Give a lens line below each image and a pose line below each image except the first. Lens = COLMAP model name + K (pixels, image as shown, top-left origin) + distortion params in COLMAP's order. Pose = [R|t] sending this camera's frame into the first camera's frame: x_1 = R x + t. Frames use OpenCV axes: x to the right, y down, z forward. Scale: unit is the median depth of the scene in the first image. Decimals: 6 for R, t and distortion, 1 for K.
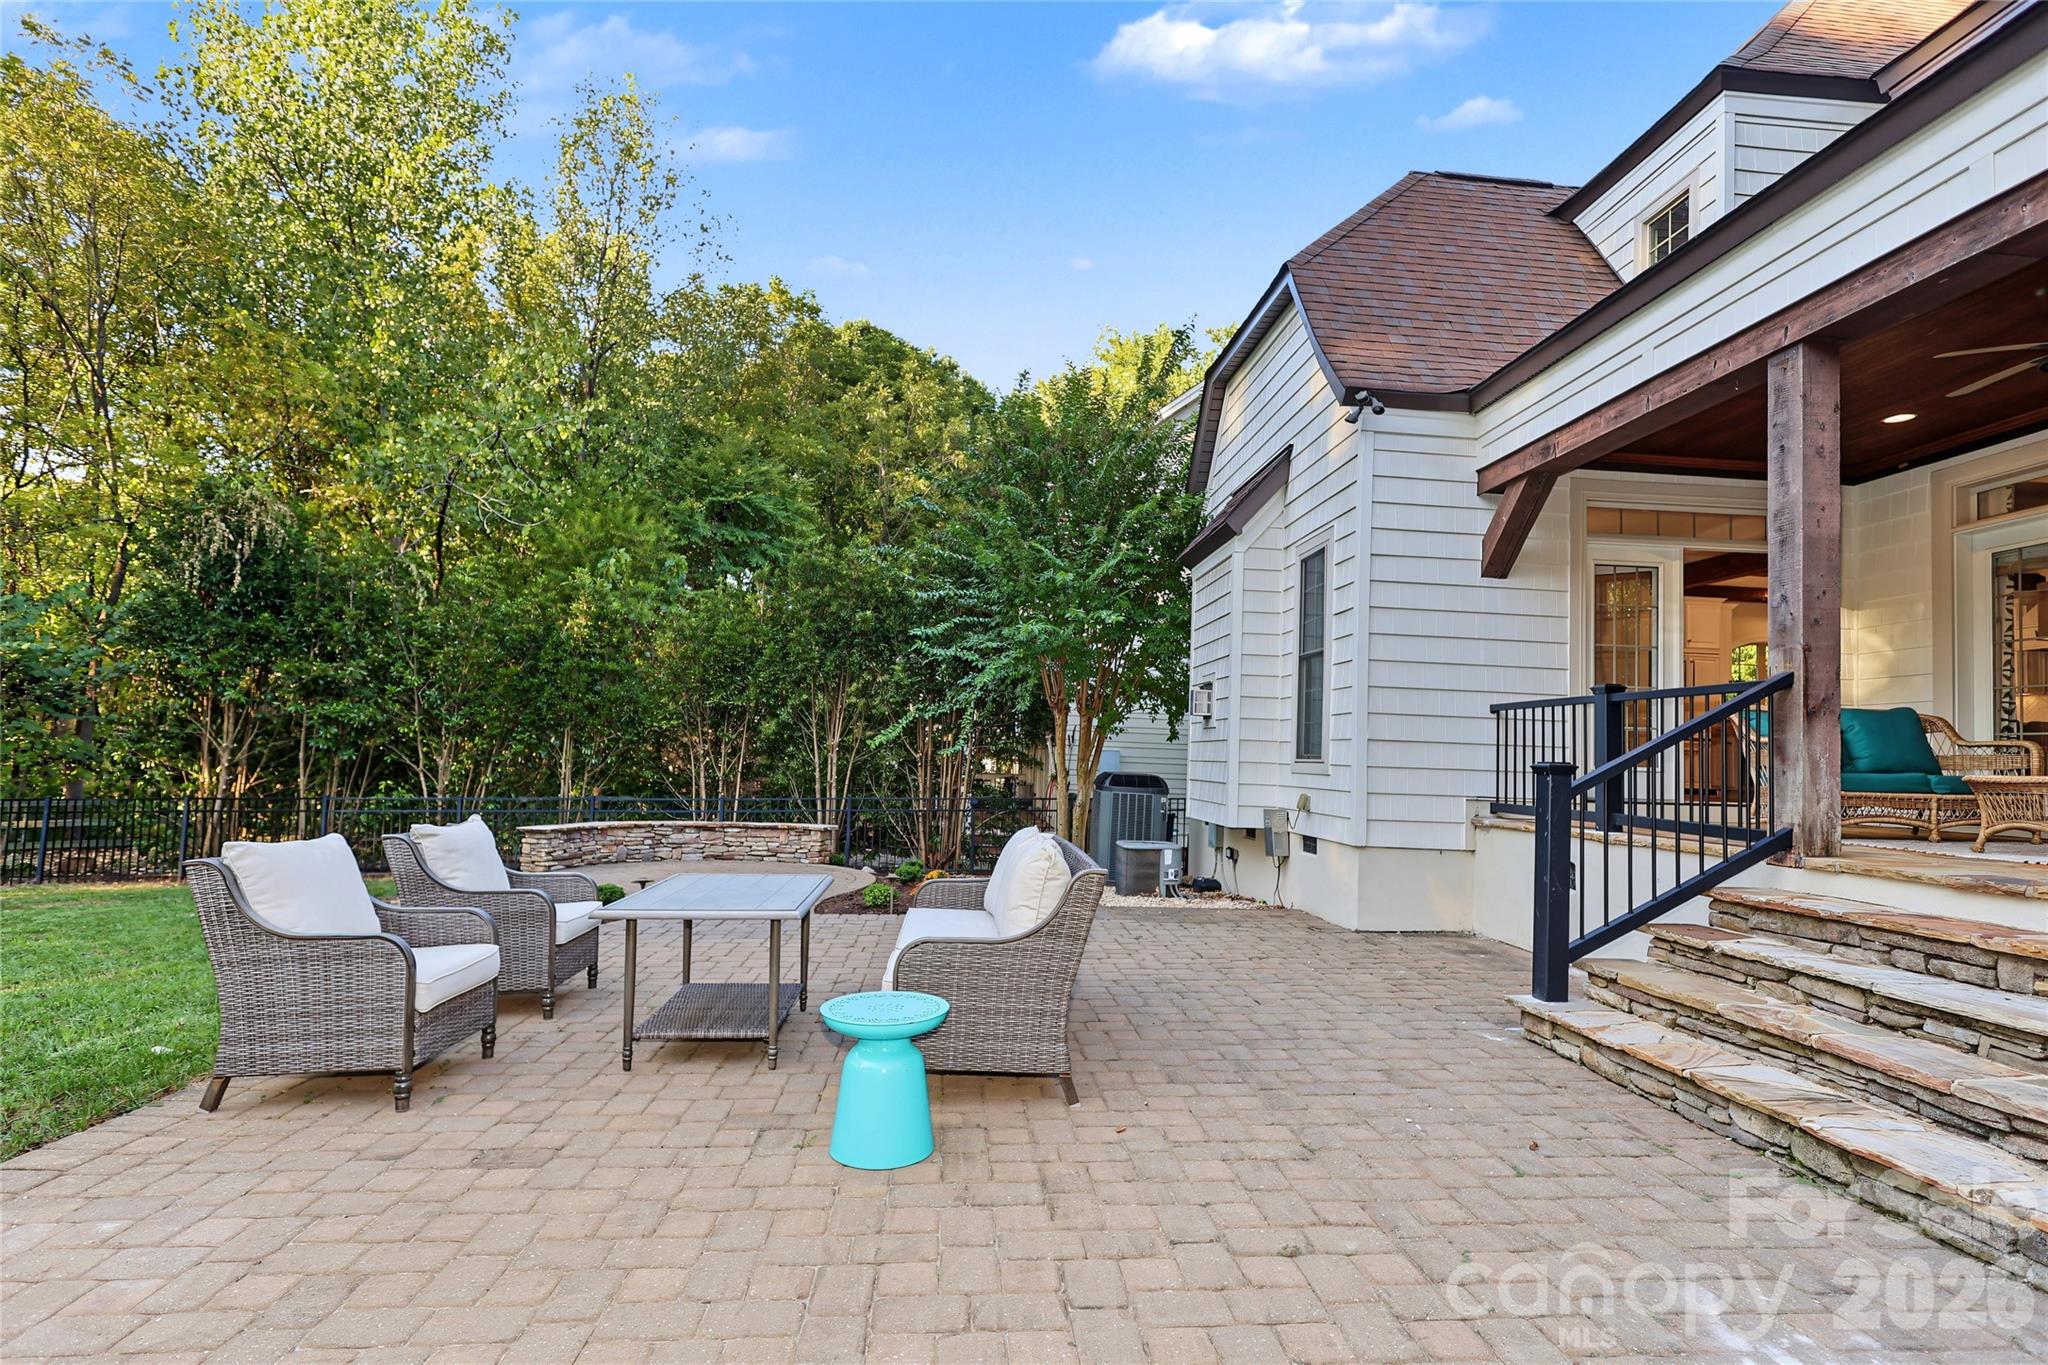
lens RADIAL K [[991.7, 0, 1015.3], [0, 991.7, 705.4], [0, 0, 1]] dist [-0.002027, 0.000294]
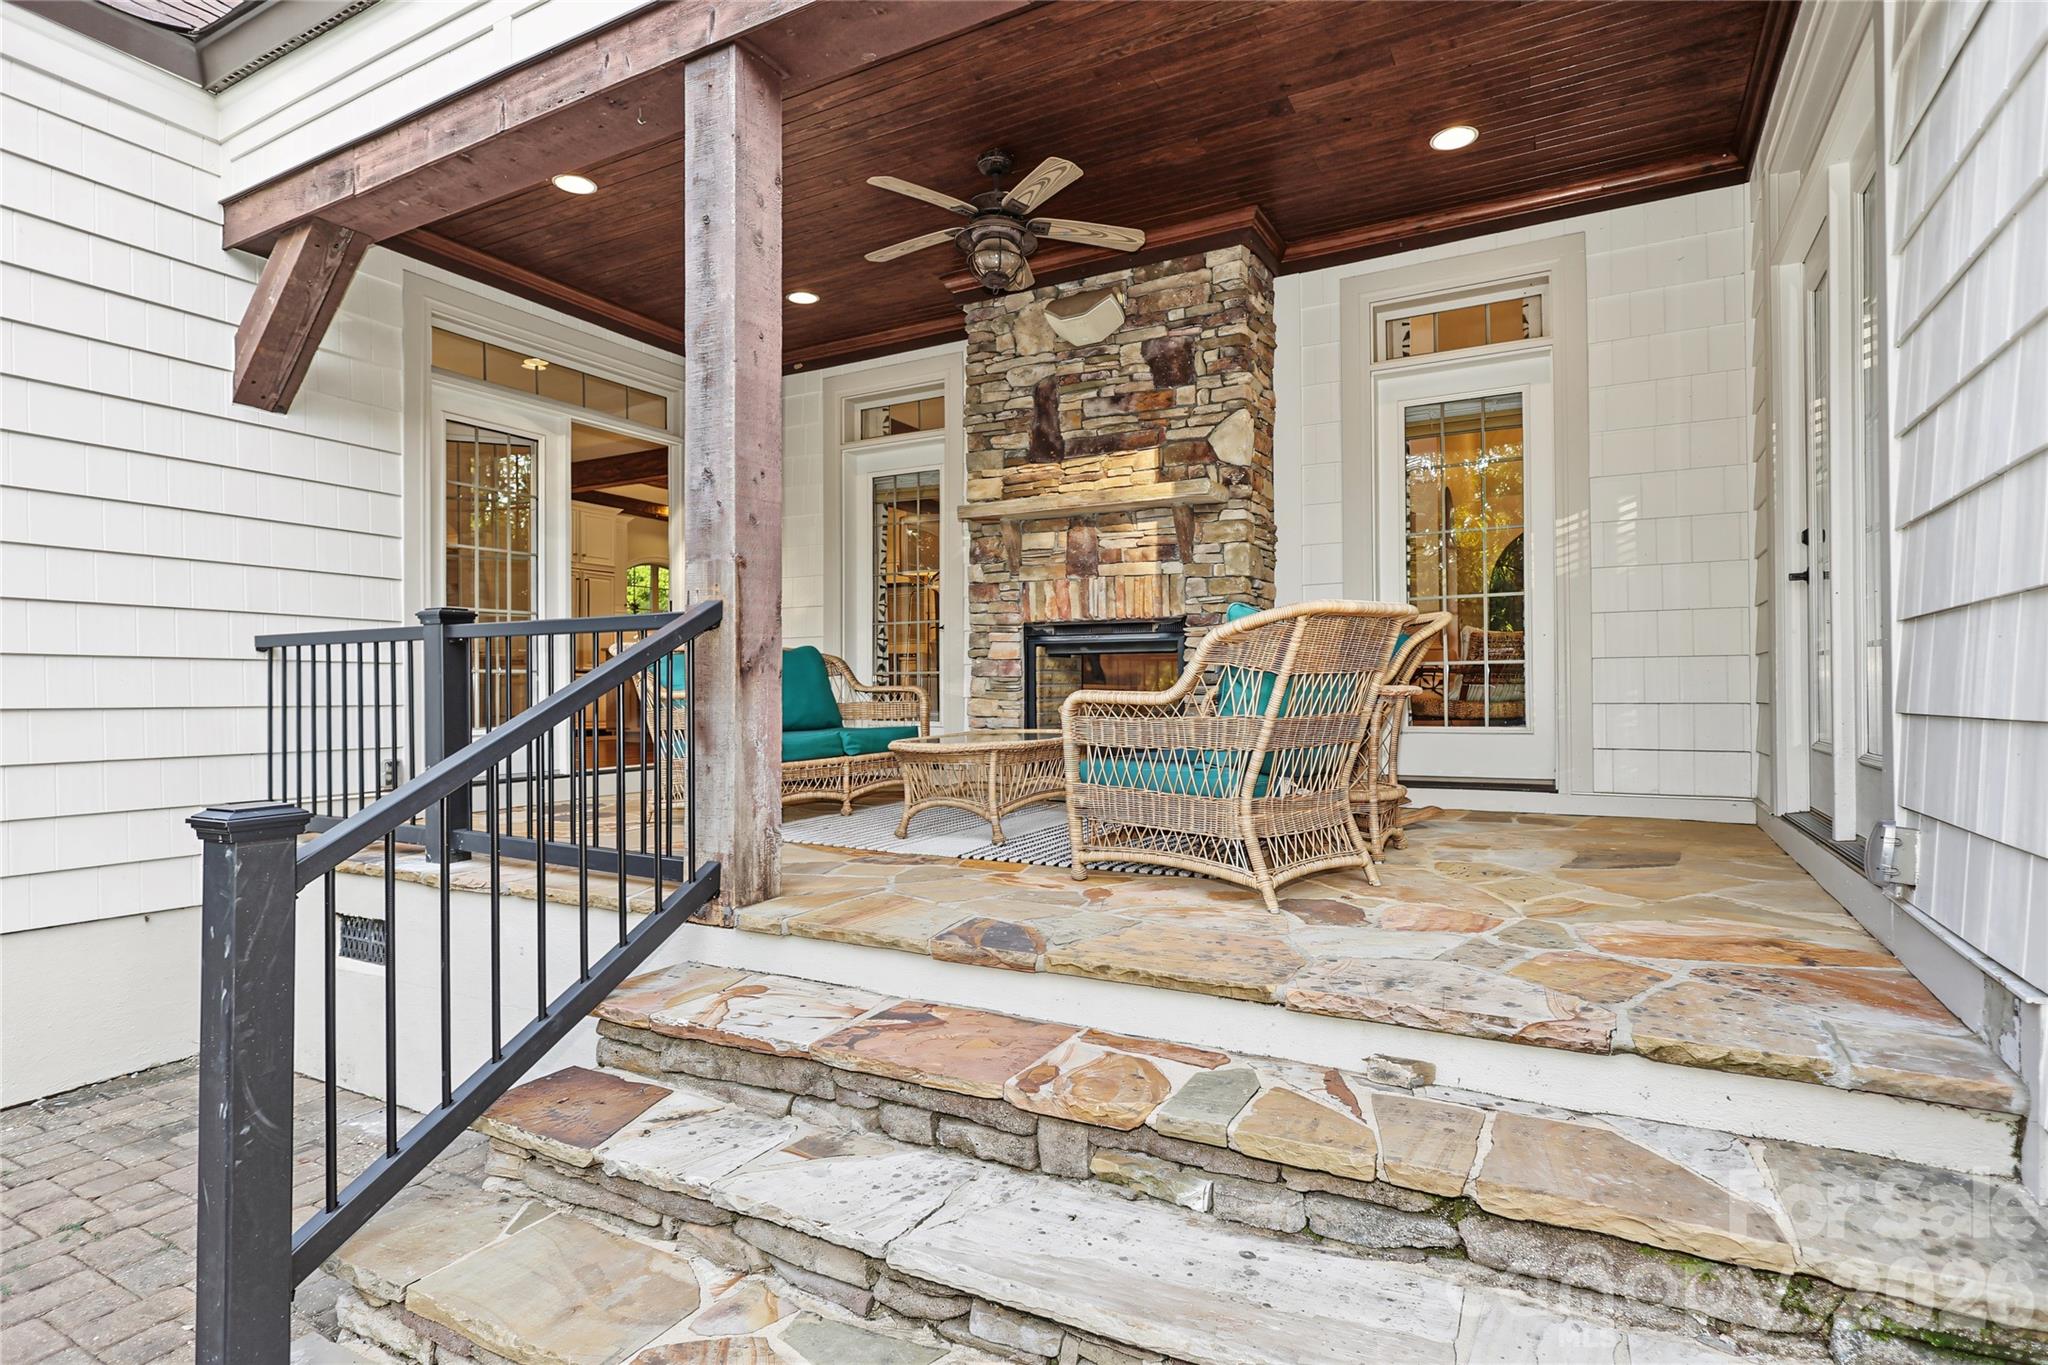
lens RADIAL K [[1048.7, 0, 1024.0], [0, 1048.7, 682.5], [0, 0, 1]] dist [-0.000277, 0.000394]
pose [[0.549403, -0.030265, 0.835009, 0.275391], [-0.018698, 0.998648, 0.048499, -0.014308], [-0.835348, -0.042258, 0.548094, 0.386071]]
